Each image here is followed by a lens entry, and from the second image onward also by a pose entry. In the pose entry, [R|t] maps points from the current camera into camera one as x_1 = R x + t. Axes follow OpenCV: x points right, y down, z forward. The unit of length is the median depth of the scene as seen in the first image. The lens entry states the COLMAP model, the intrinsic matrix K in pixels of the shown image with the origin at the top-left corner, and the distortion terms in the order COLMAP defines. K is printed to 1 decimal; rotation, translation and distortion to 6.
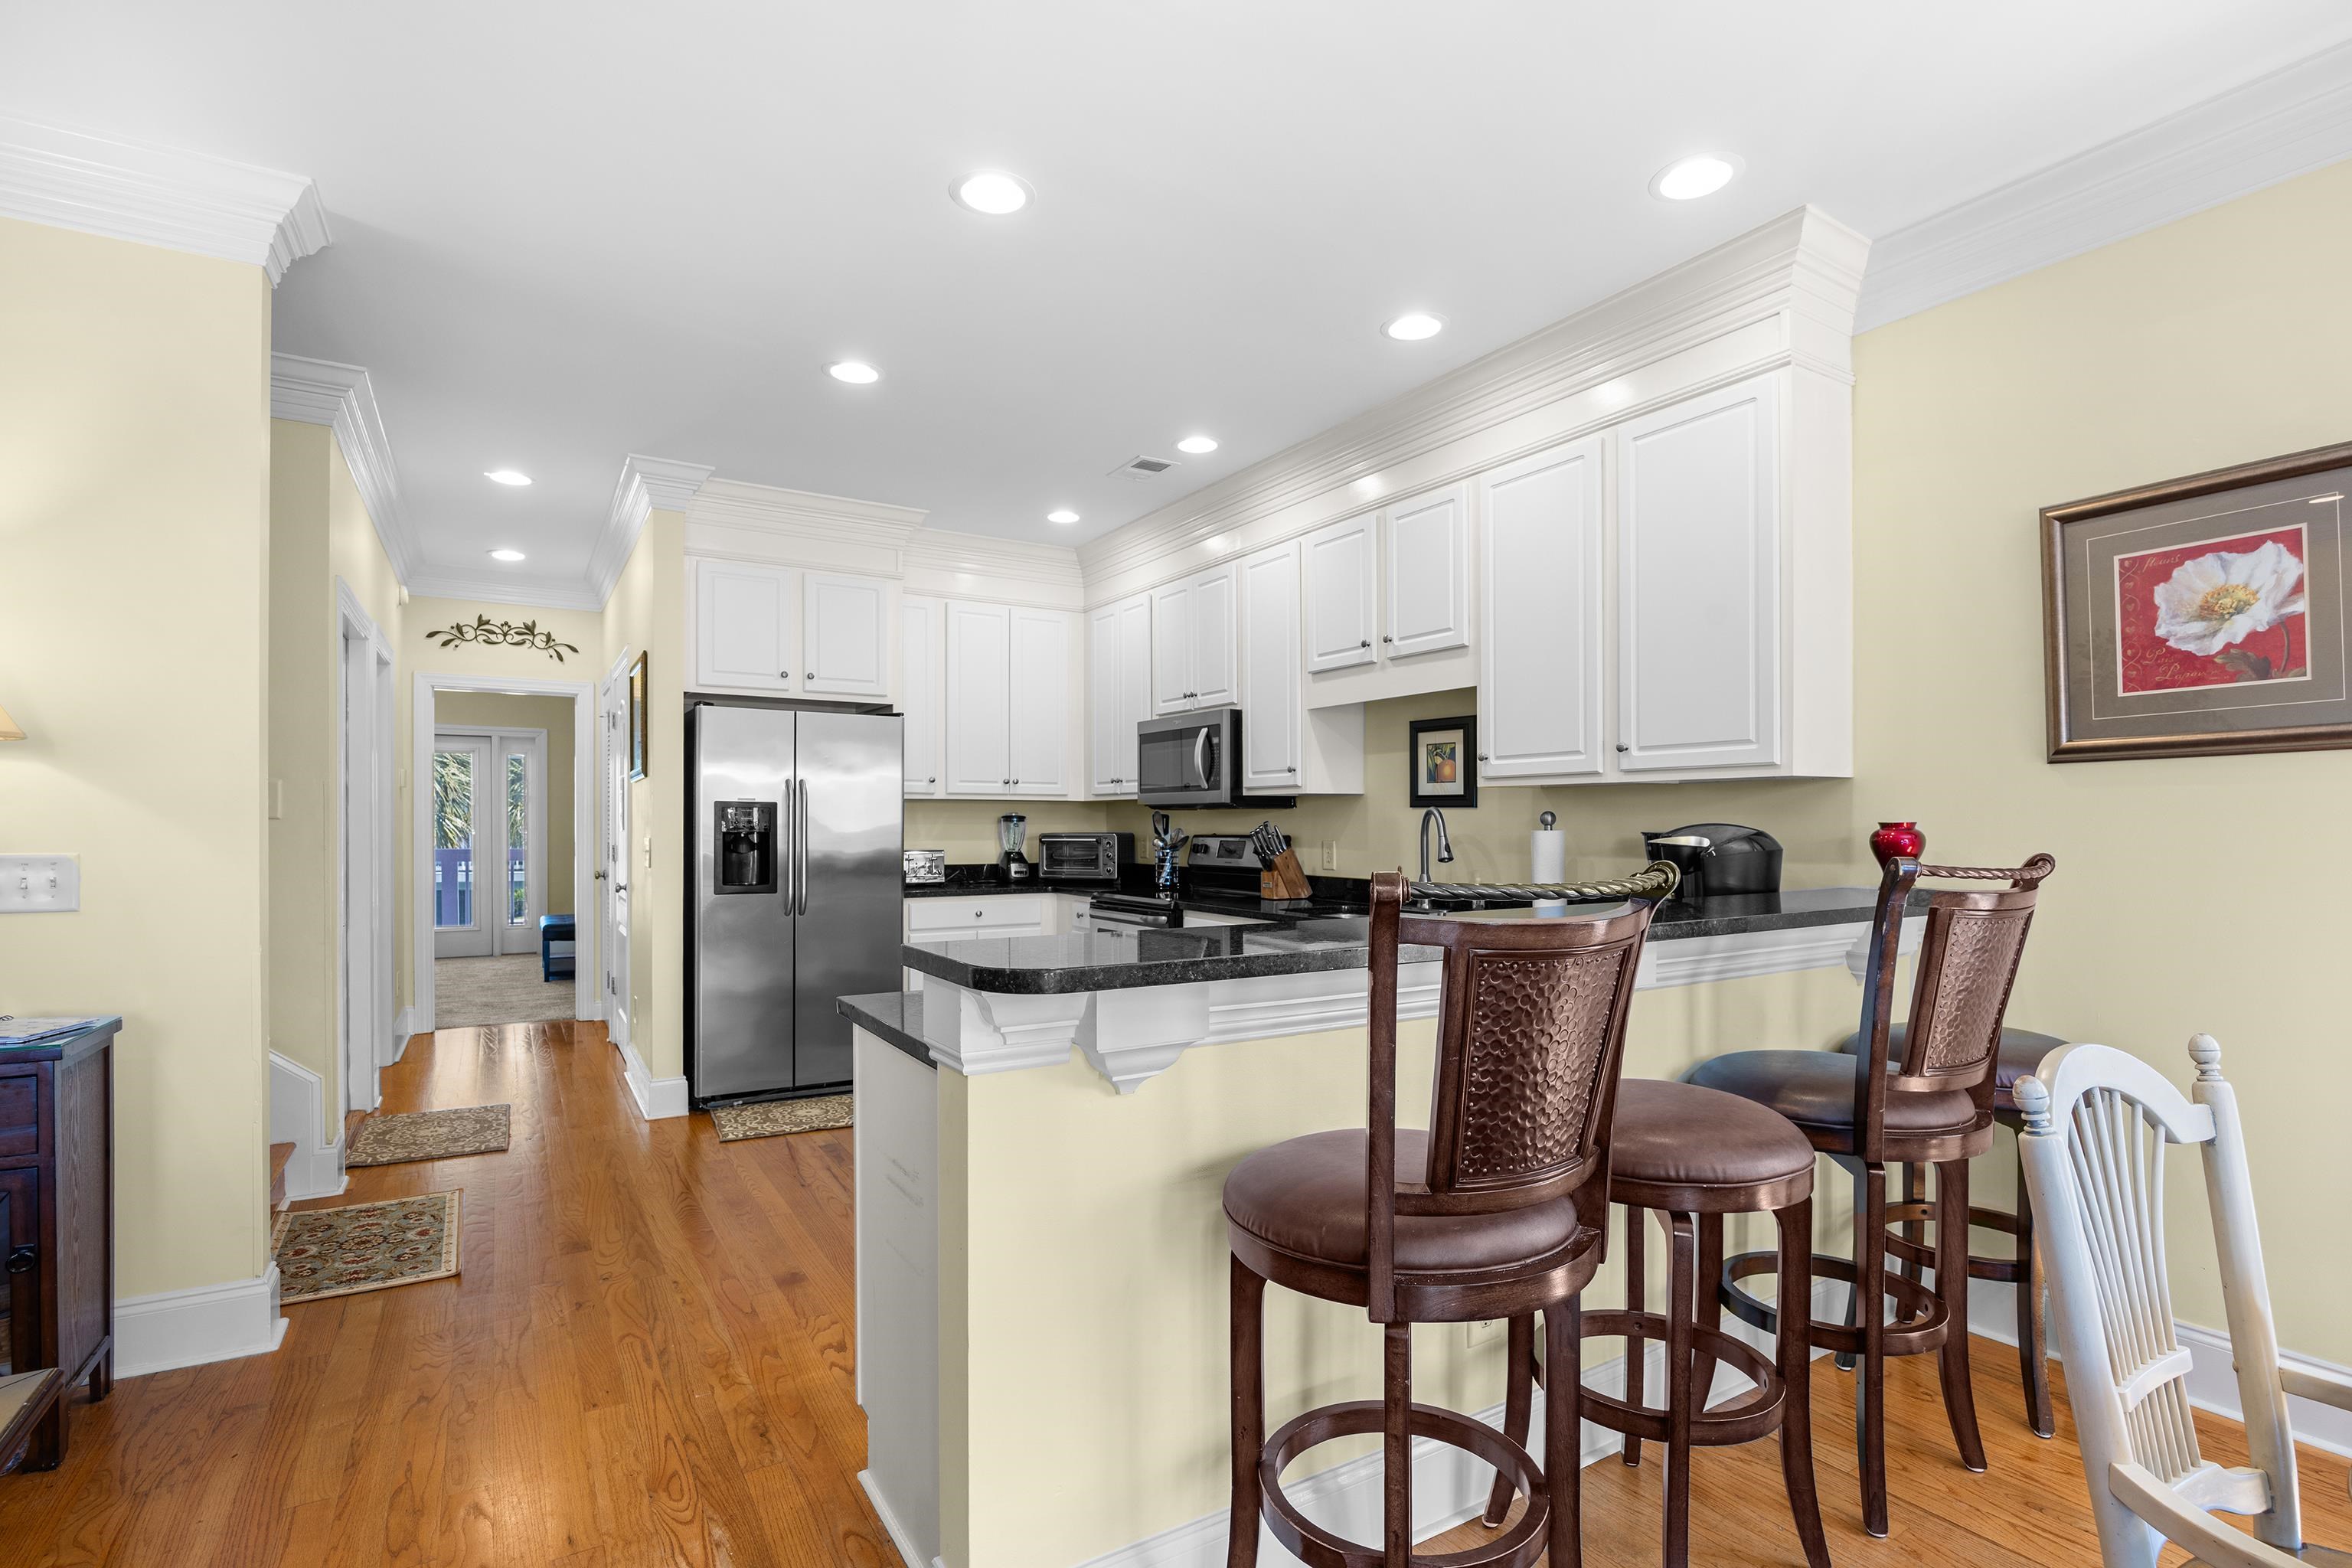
lens RADIAL K [[1119.6, 0, 1182.0], [0, 1119.6, 820.6], [0, 0, 1]] dist [-0.003595, -0.000773]
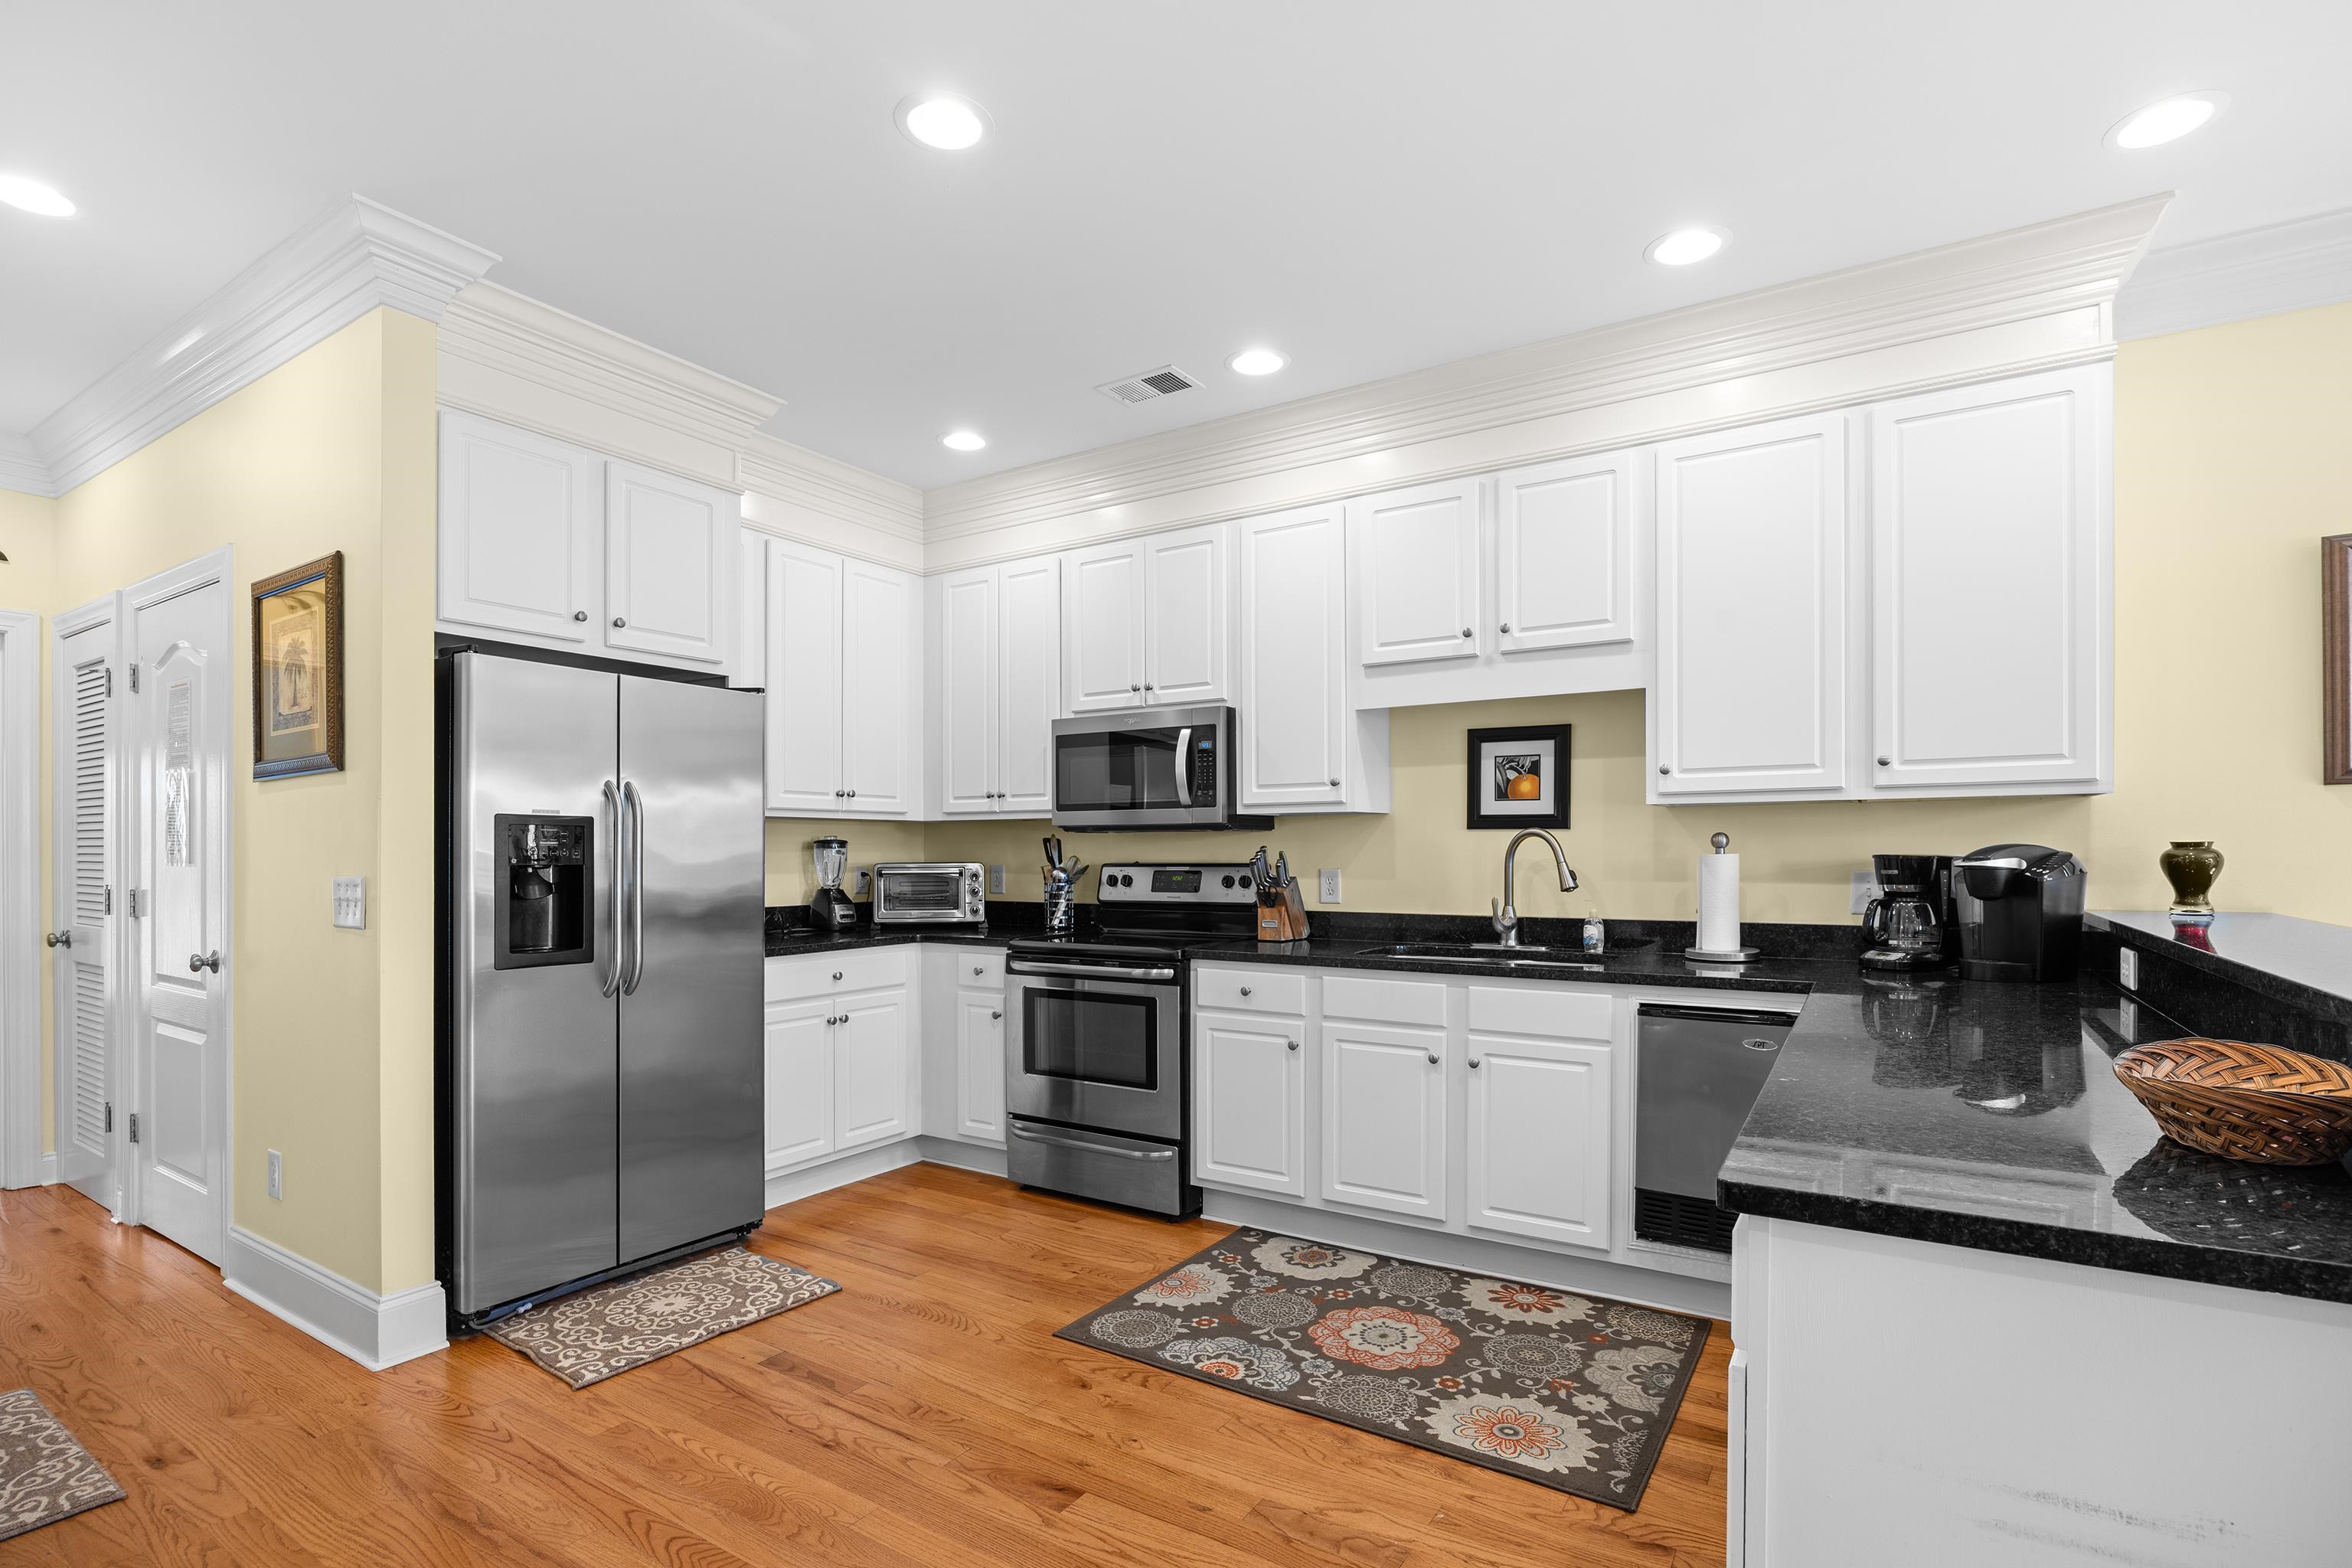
lens RADIAL K [[1121.9, 0, 1178.2], [0, 1121.9, 846.5], [0, 0, 1]] dist [-0.007131, -0.000315]
pose [[0.898570, -0.002178, 0.438825, -0.341785], [0.003499, 0.999991, -0.002201, 0.002601], [-0.438817, 0.003514, 0.898570, 0.291437]]
